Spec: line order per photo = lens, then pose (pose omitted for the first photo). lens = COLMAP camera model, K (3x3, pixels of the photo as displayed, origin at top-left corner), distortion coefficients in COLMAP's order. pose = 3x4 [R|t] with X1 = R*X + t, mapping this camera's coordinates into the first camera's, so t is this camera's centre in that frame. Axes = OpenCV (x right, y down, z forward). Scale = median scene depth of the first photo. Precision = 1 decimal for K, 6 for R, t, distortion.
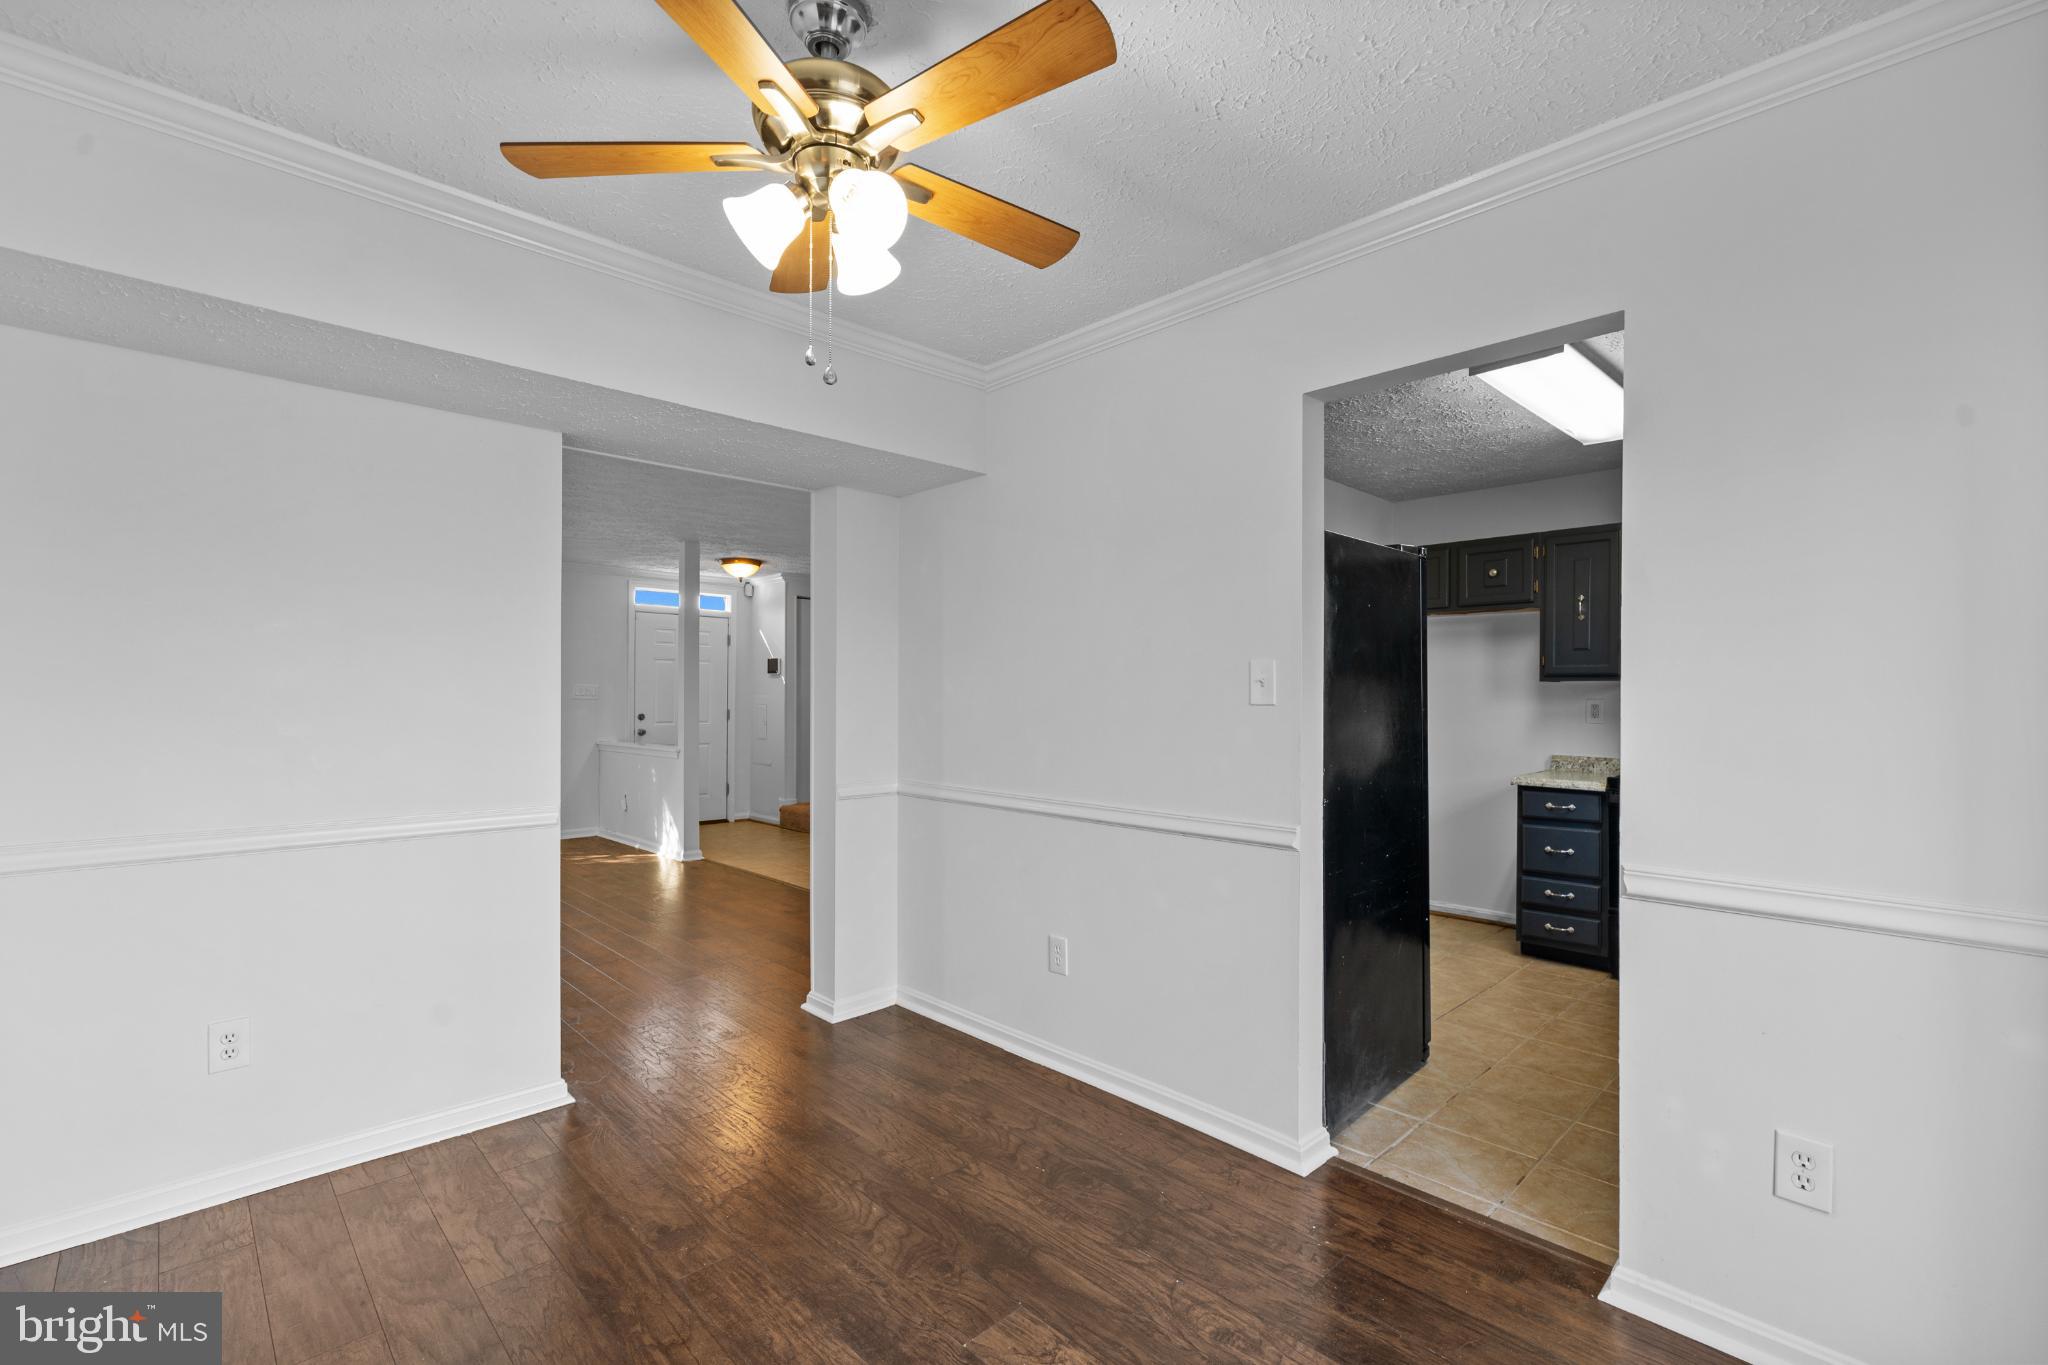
lens RADIAL K [[904.7, 0, 1041.3], [0, 904.7, 690.0], [0, 0, 1]] dist [0.009351, 0.000659]
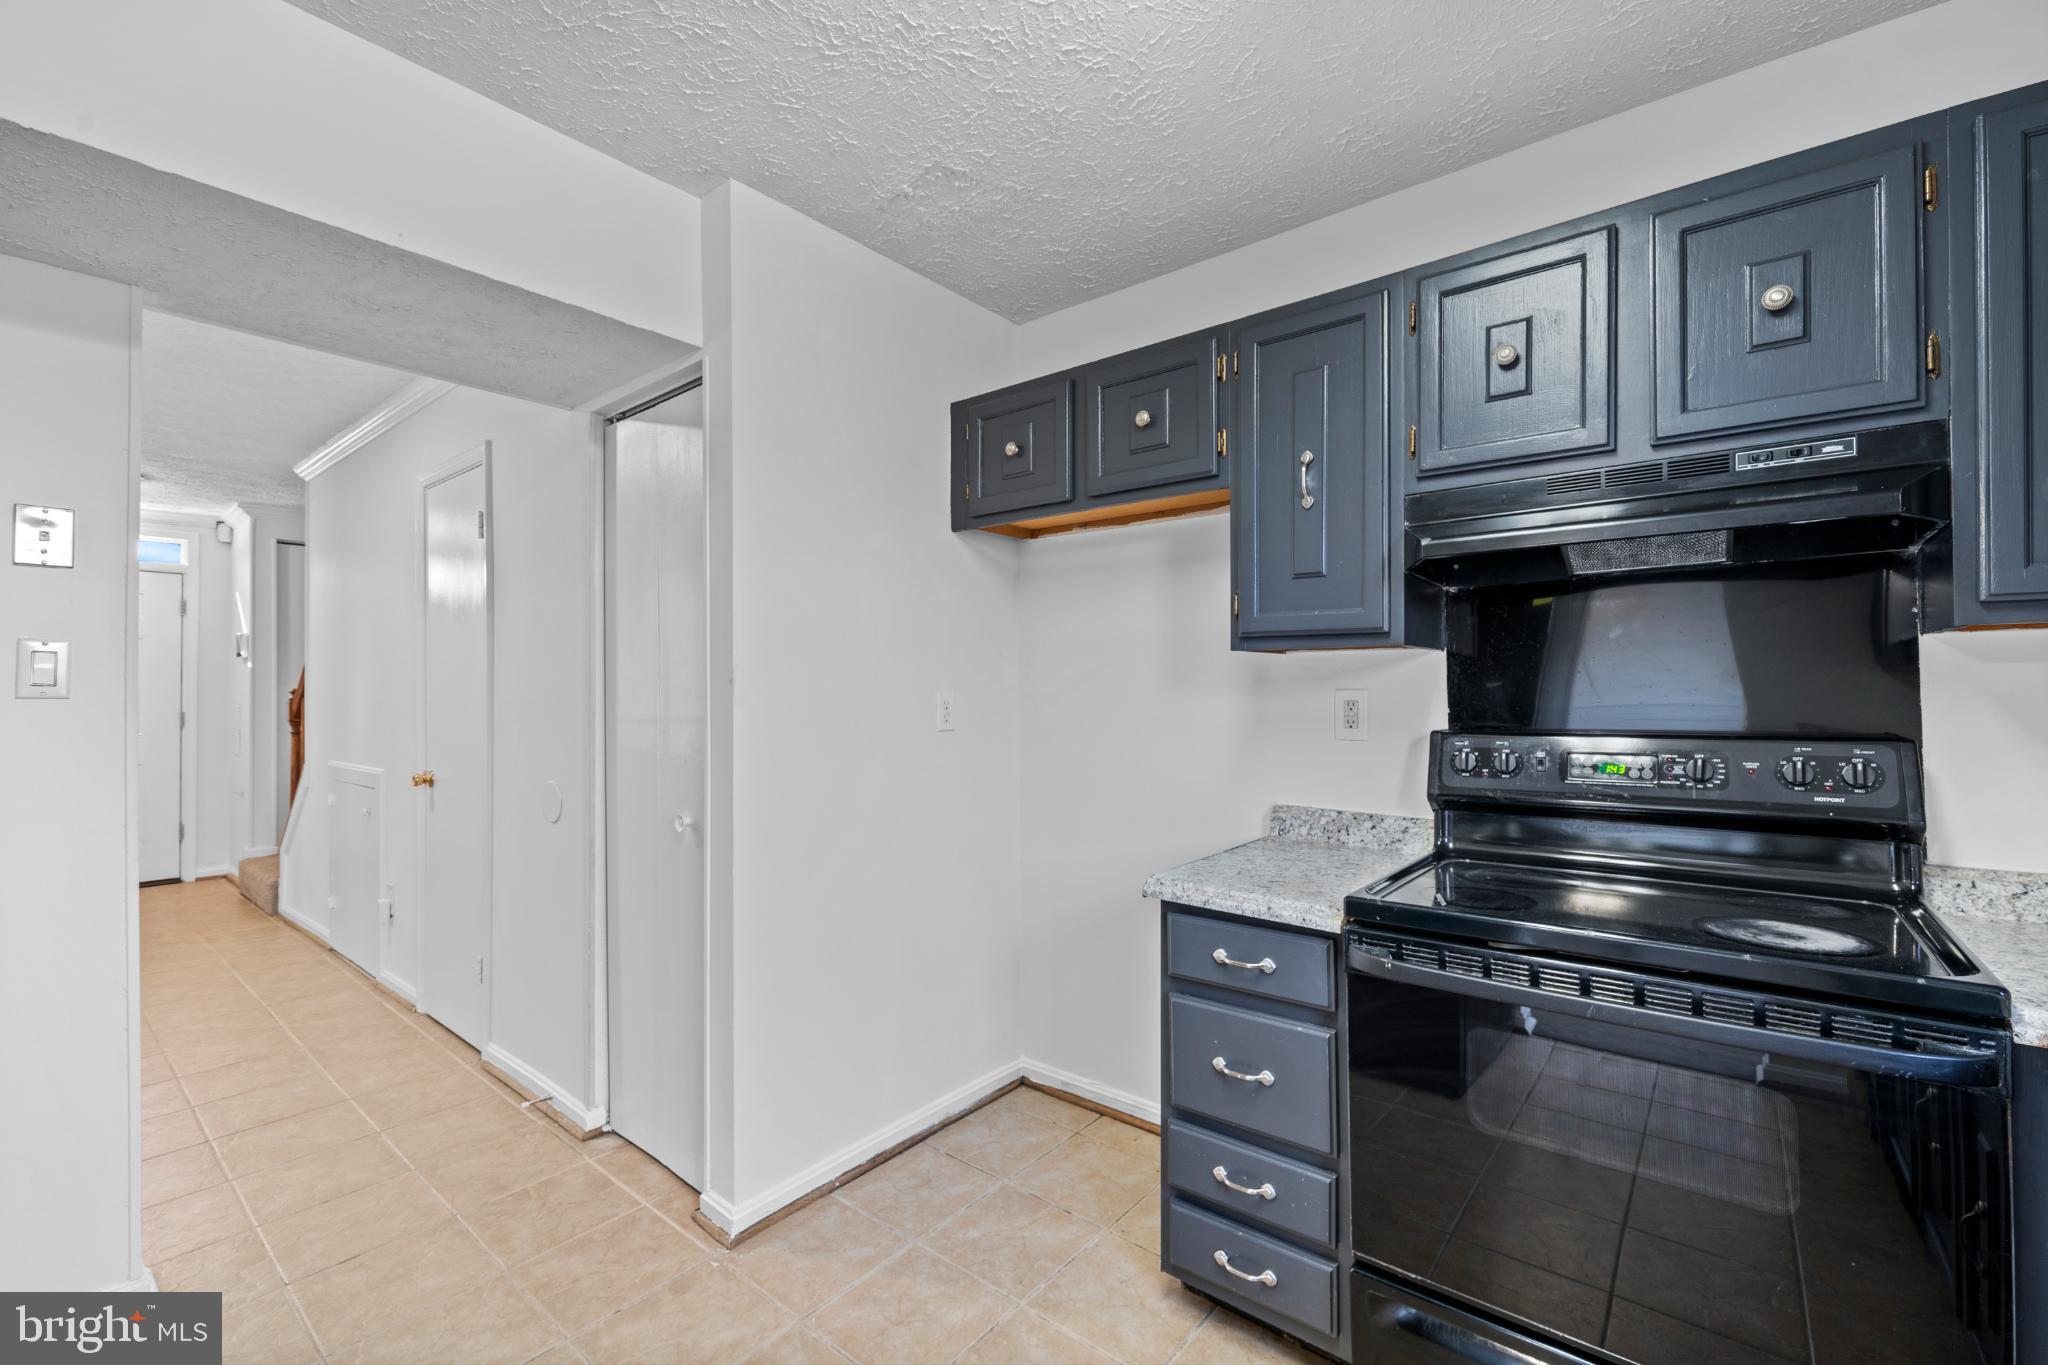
lens RADIAL K [[876.4, 0, 1041.5], [0, 876.4, 676.1], [0, 0, 1]] dist [0.011823, -0.000054]
pose [[0.992403, -0.005358, 0.122914, 0.395229], [0.005904, 0.999974, -0.004084, 0.004088], [-0.122888, 0.004779, 0.992409, 0.568217]]
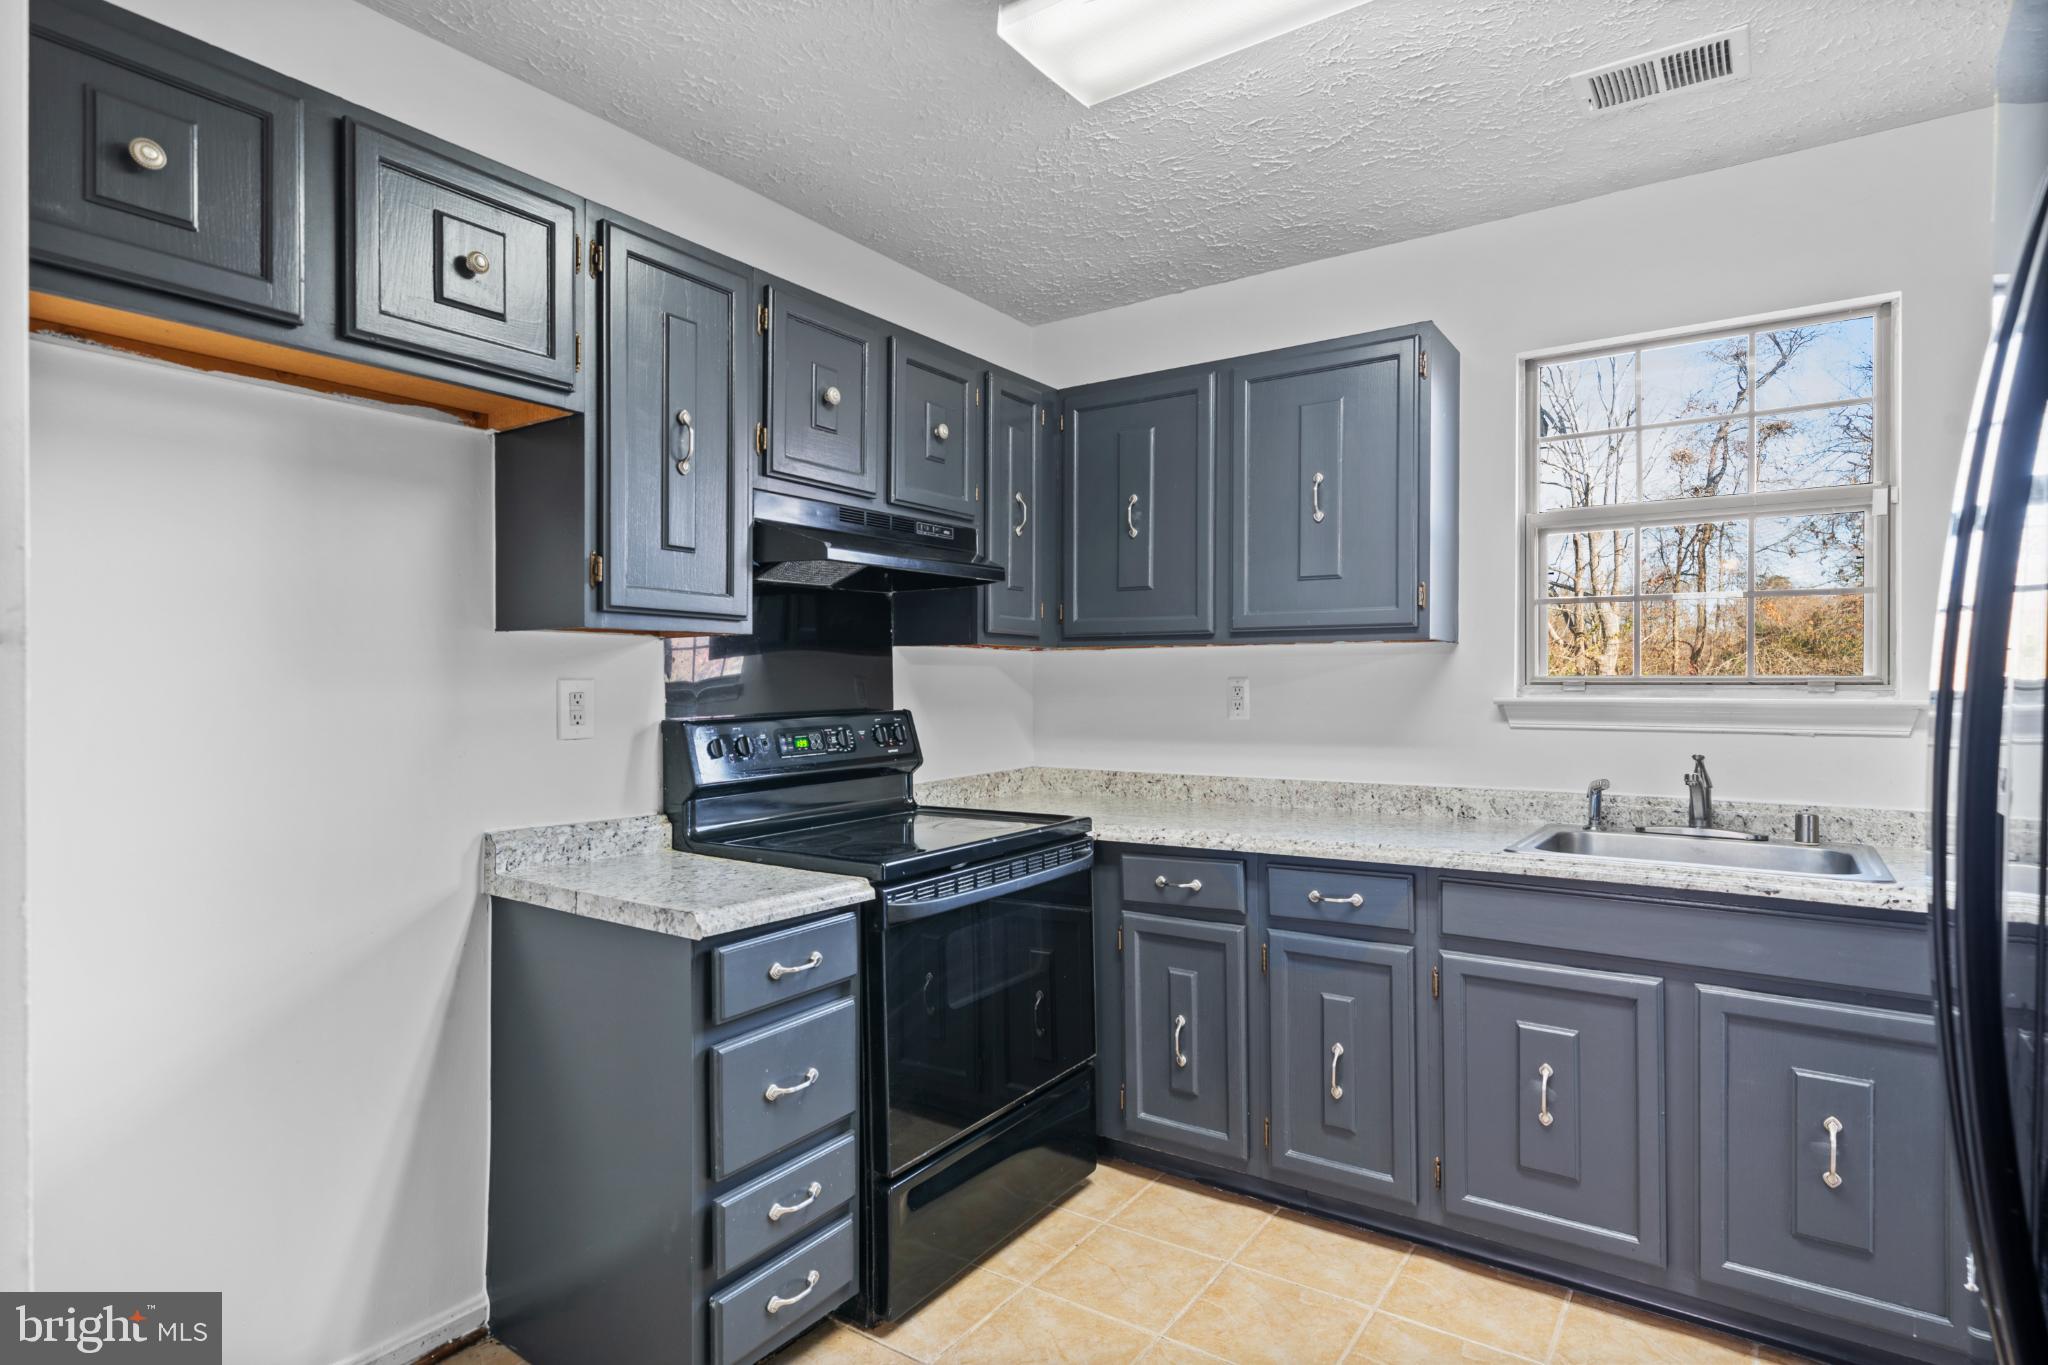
lens RADIAL K [[1016.3, 0, 1060.0], [0, 1016.3, 691.4], [0, 0, 1]] dist [0.006676, -0.001142]
pose [[-0.183463, -0.008004, 0.982994, 0.129355], [-0.003067, 0.999967, 0.007569, 0.011423], [-0.983022, -0.001626, -0.183482, 0.877582]]
